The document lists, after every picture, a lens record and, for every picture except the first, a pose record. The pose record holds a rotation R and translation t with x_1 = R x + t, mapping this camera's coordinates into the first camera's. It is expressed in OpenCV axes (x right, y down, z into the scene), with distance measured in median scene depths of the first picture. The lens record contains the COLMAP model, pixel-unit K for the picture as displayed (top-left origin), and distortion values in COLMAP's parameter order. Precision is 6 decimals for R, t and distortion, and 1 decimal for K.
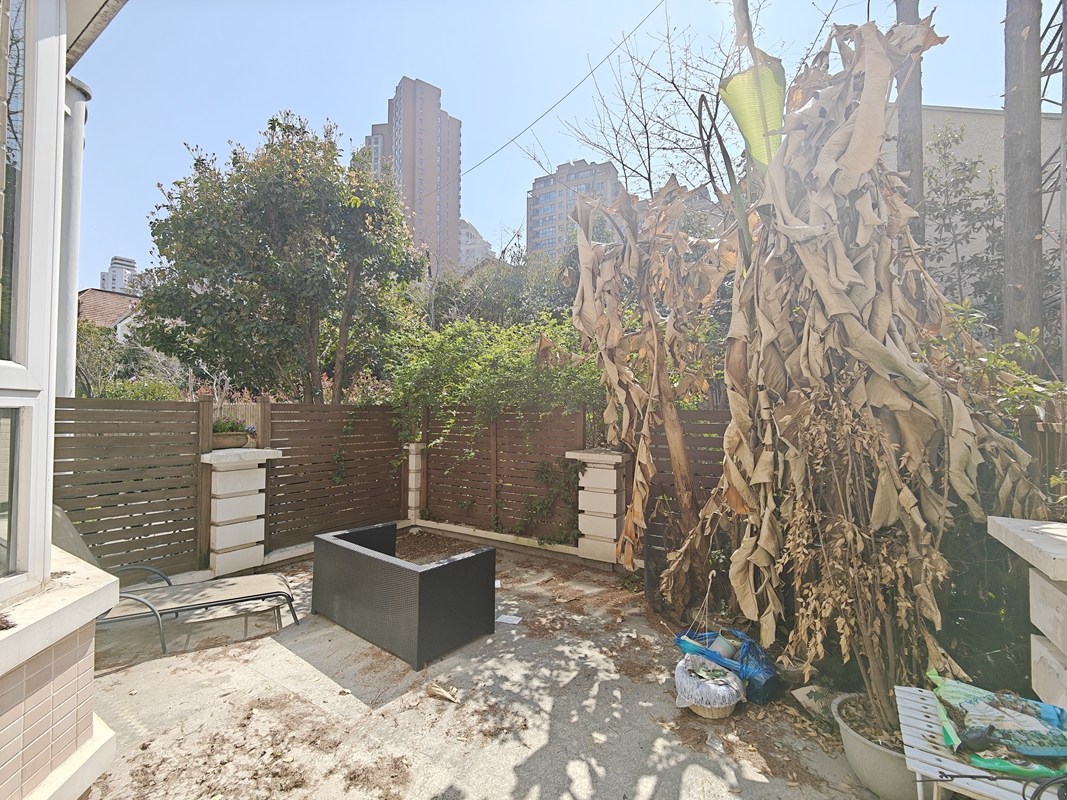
lens RADIAL K [[467.2, 0, 541.0], [0, 467.2, 400.5], [0, 0, 1]] dist [-0.002925, -0.001254]
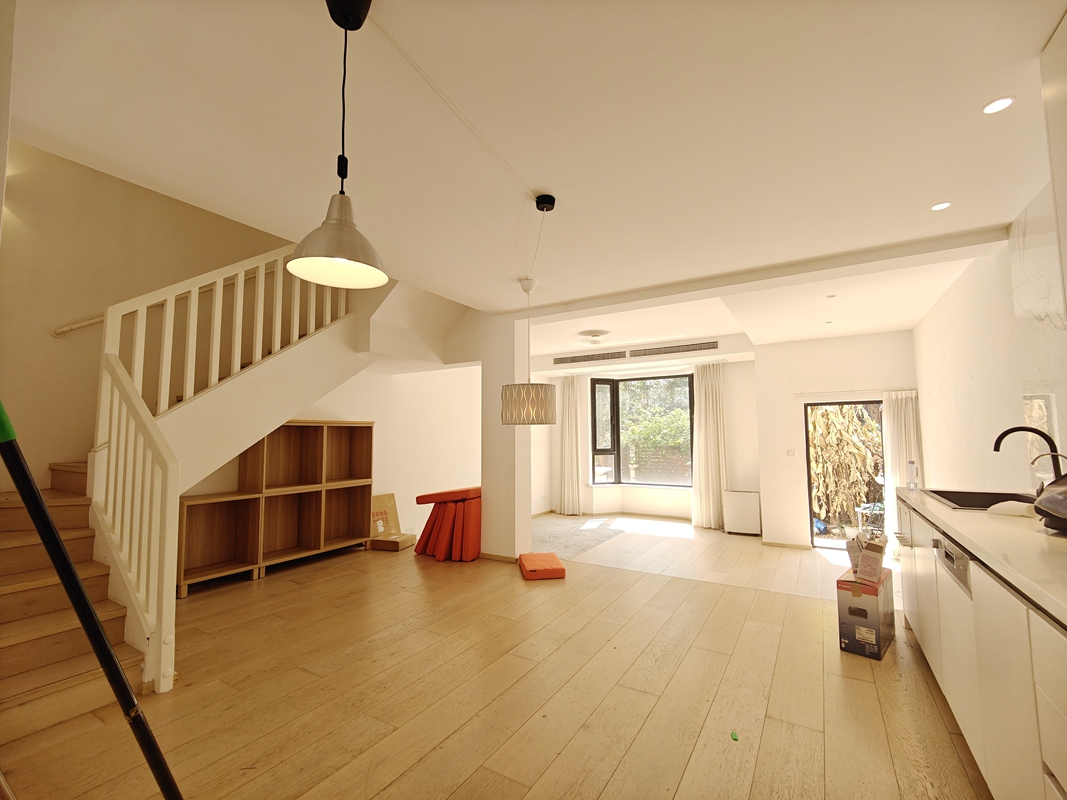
lens RADIAL K [[467.2, 0, 528.0], [0, 467.2, 402.1], [0, 0, 1]] dist [-0.002925, -0.001254]
pose [[0.999831, -0.010294, 0.015200, -2.078202], [0.011041, 0.998694, -0.049878, -0.241188], [-0.014666, 0.050038, 0.998640, -2.947564]]
